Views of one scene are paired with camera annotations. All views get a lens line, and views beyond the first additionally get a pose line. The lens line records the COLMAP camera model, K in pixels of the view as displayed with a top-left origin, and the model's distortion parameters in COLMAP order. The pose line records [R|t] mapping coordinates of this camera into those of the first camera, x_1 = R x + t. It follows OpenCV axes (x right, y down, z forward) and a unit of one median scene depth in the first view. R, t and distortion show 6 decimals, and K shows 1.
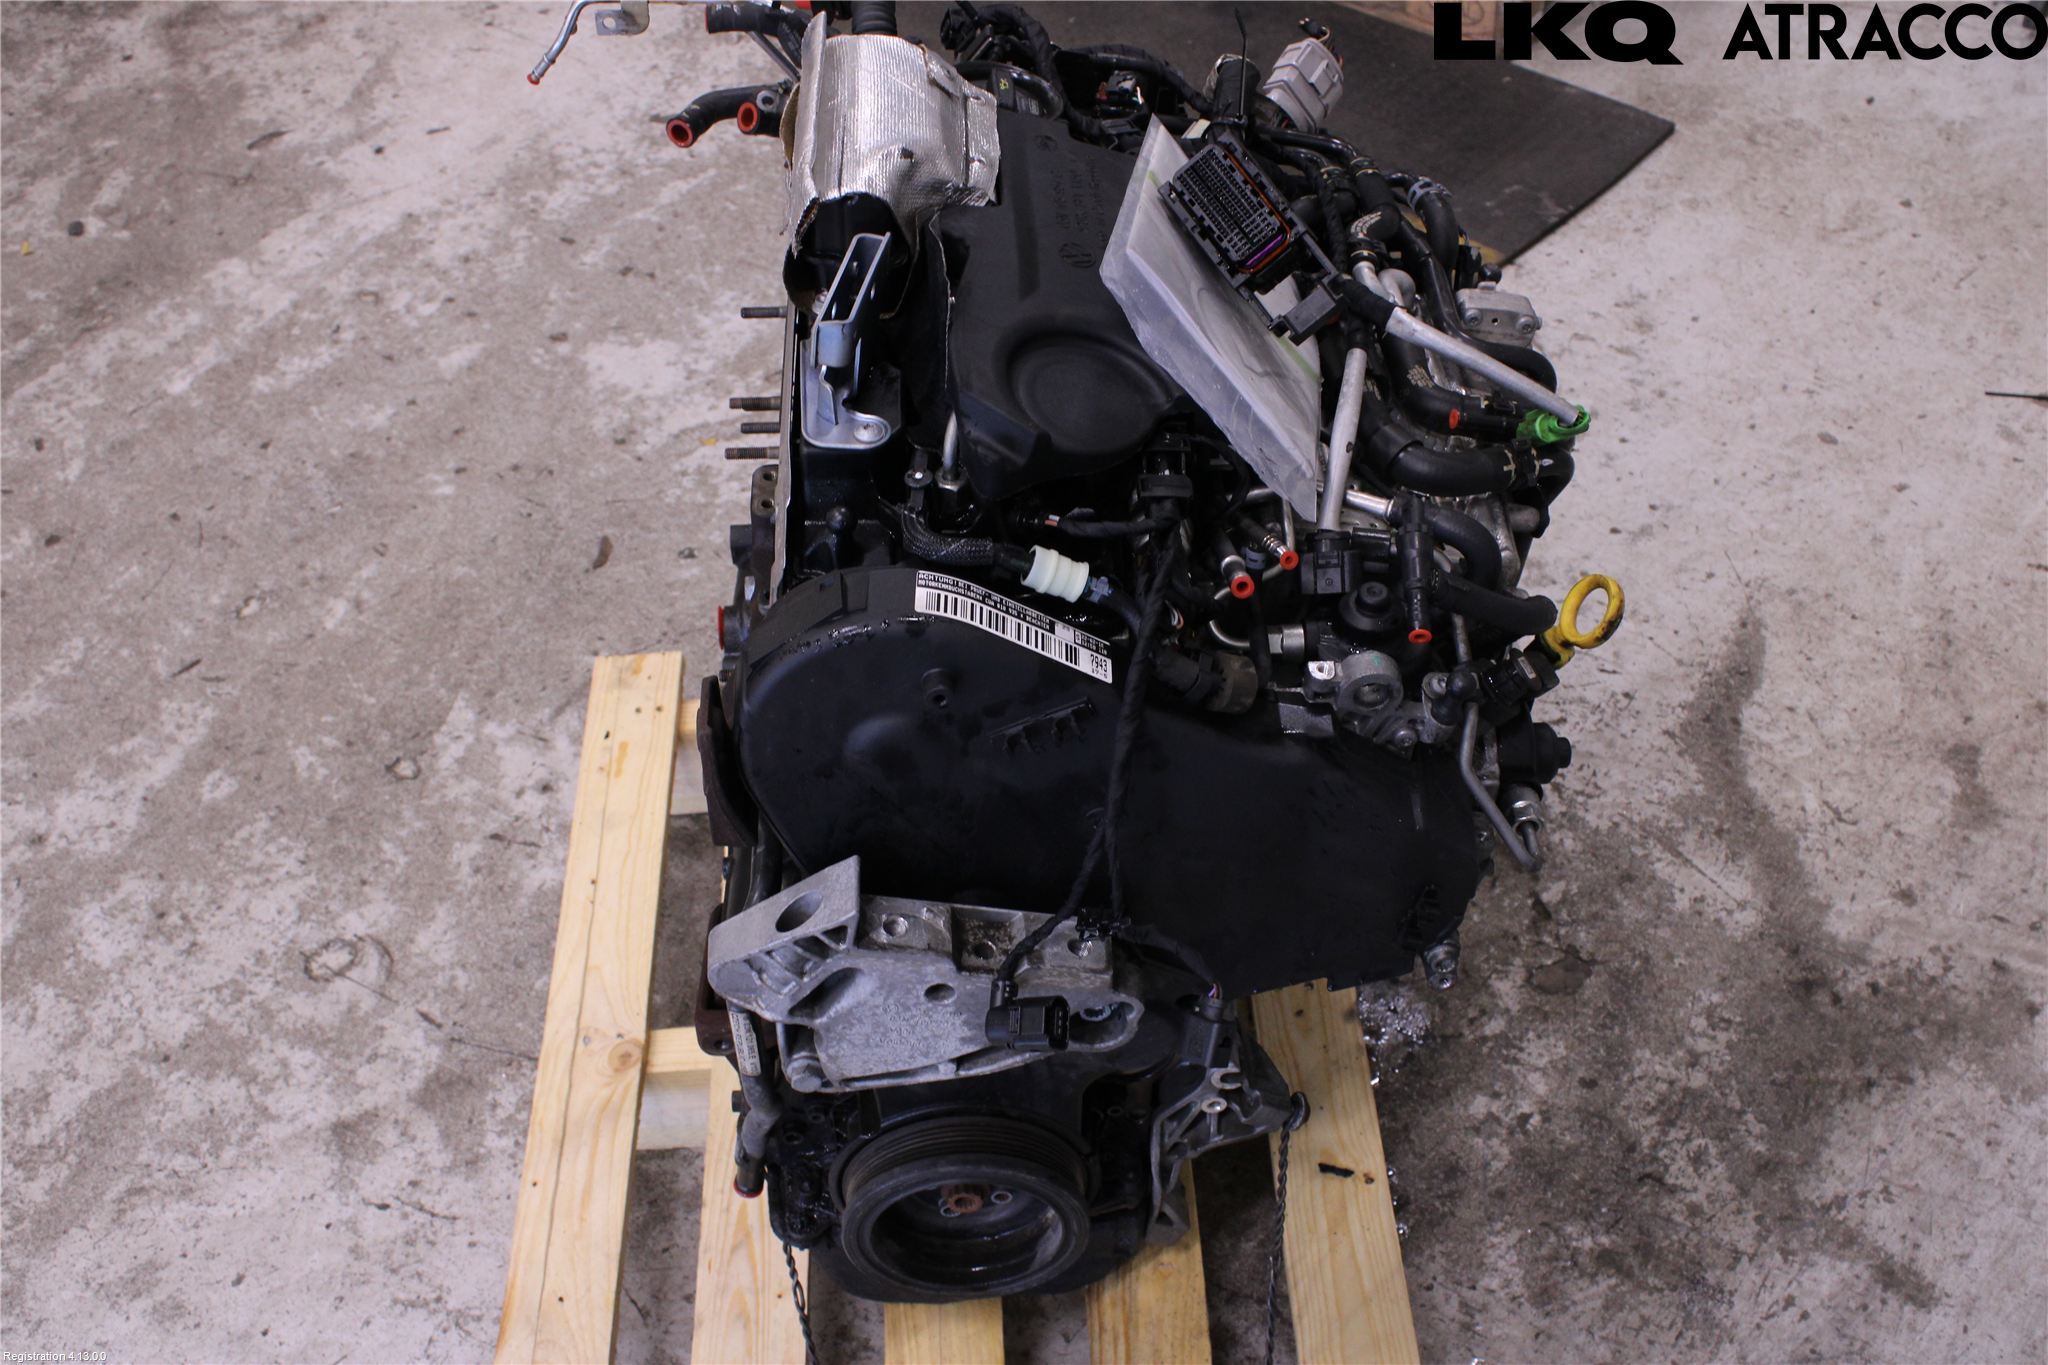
lens RADIAL K [[2142.4, 0, 1102.2], [0, 2142.4, 706.9], [0, 0, 1]] dist [-0.080877, 0.000000]
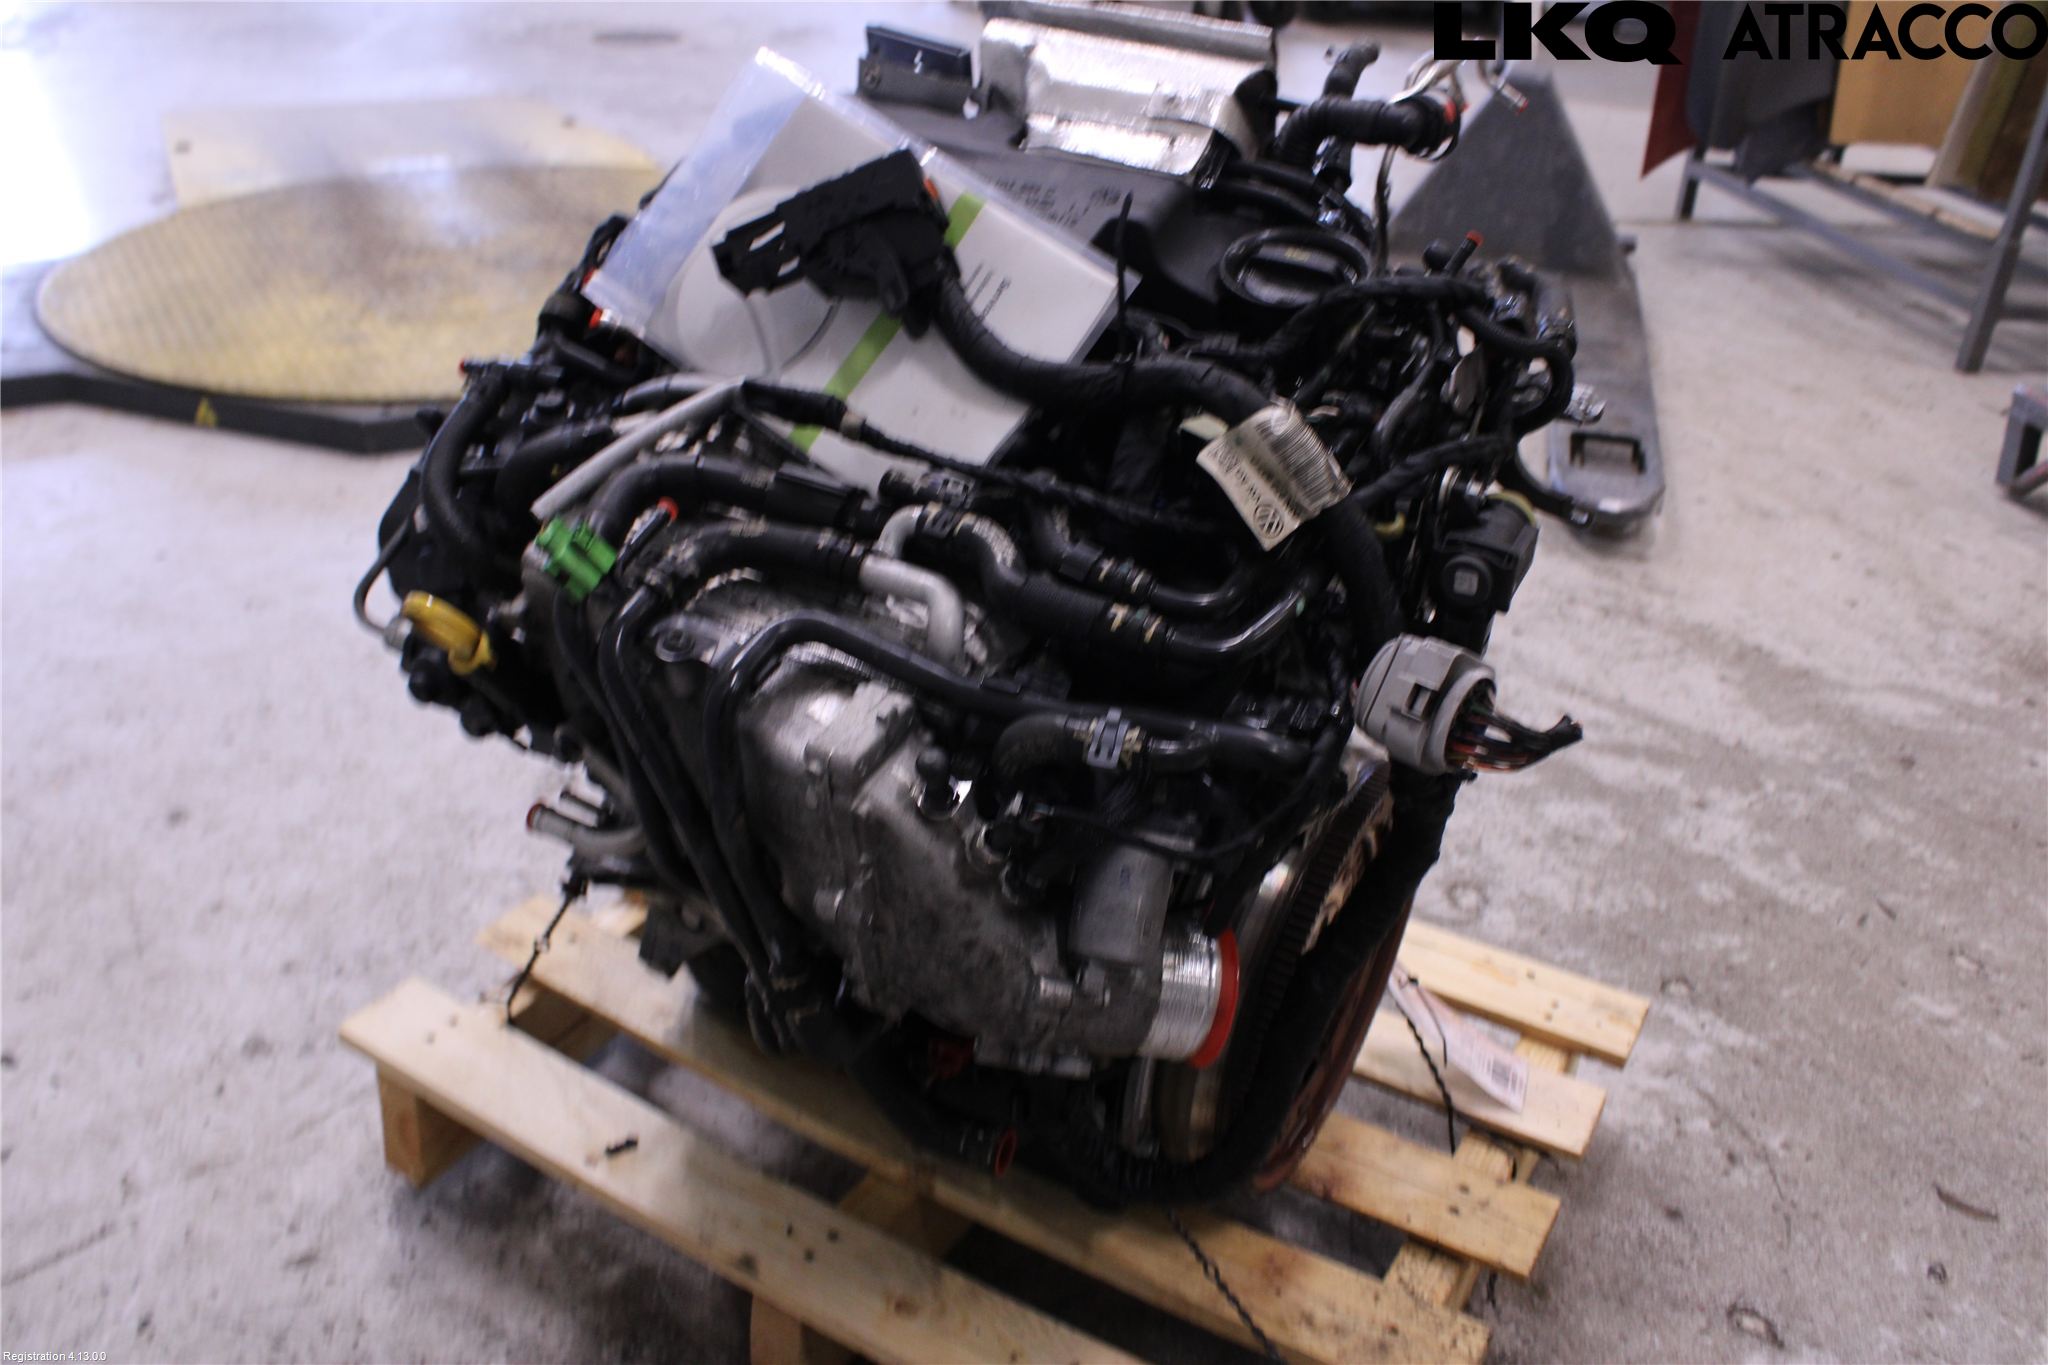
lens RADIAL K [[1800.6, 0, 1034.8], [0, 1800.6, 677.0], [0, 0, 1]] dist [-0.144444, 0.130462]
pose [[-0.560760, 0.429575, -0.707823, 0.396427], [-0.612374, 0.360198, 0.703744, -0.454653], [0.557267, 0.828084, 0.061076, 0.699692]]
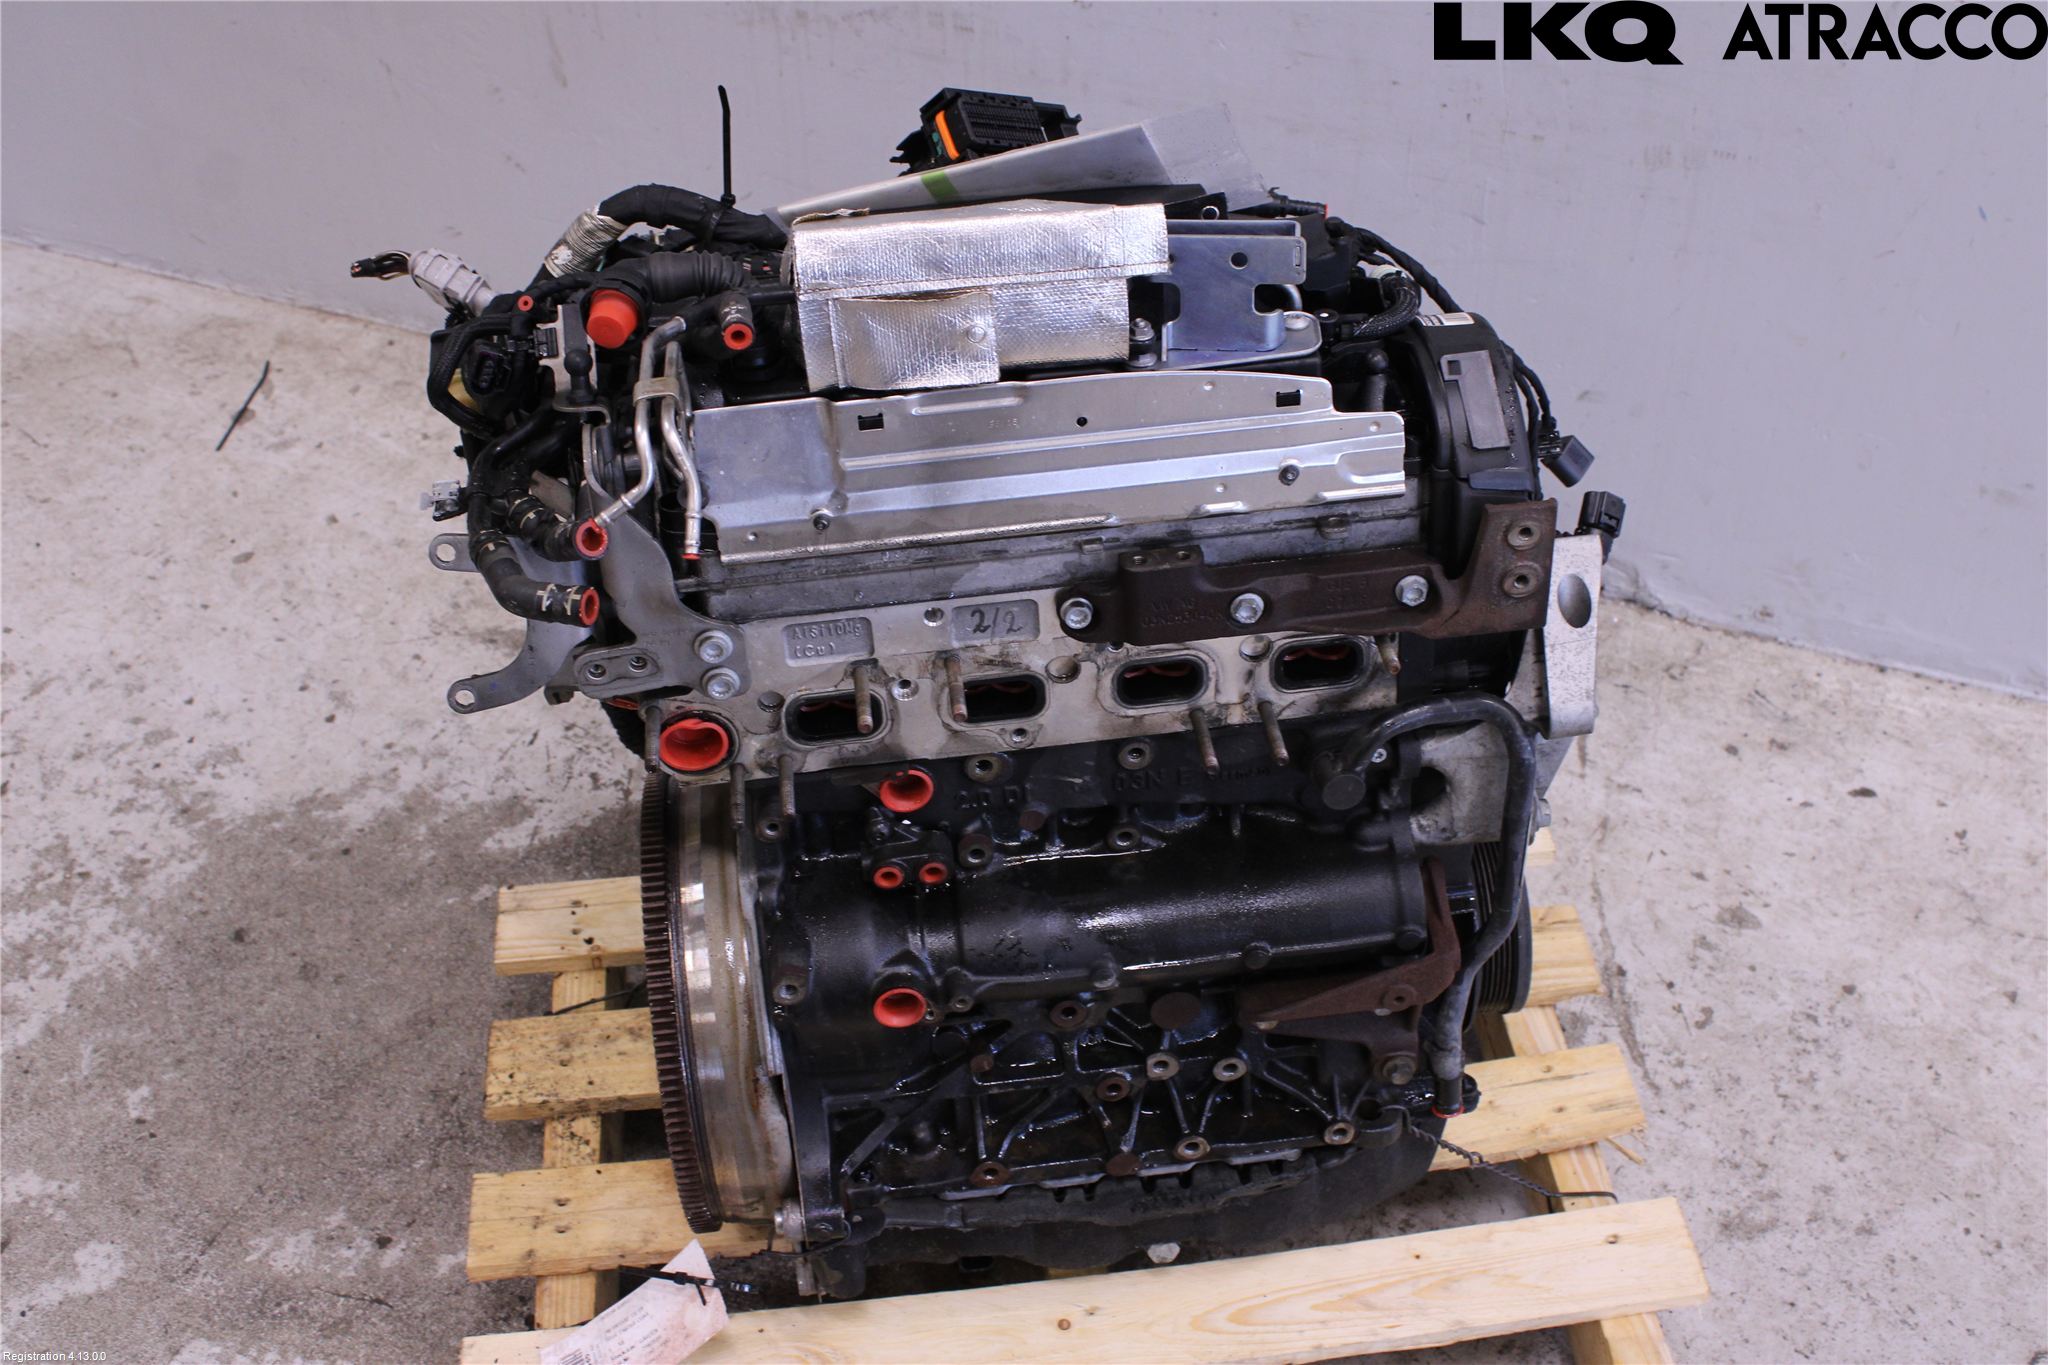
lens RADIAL K [[2371.7, 0, 1041.7], [0, 2371.7, 677.5], [0, 0, 1]] dist [-0.049098, 0.000000]
pose [[-0.052854, -0.629378, 0.775299, -0.643411], [0.734779, 0.501249, 0.457000, -0.381198], [-0.676244, 0.593828, 0.435961, 0.372952]]
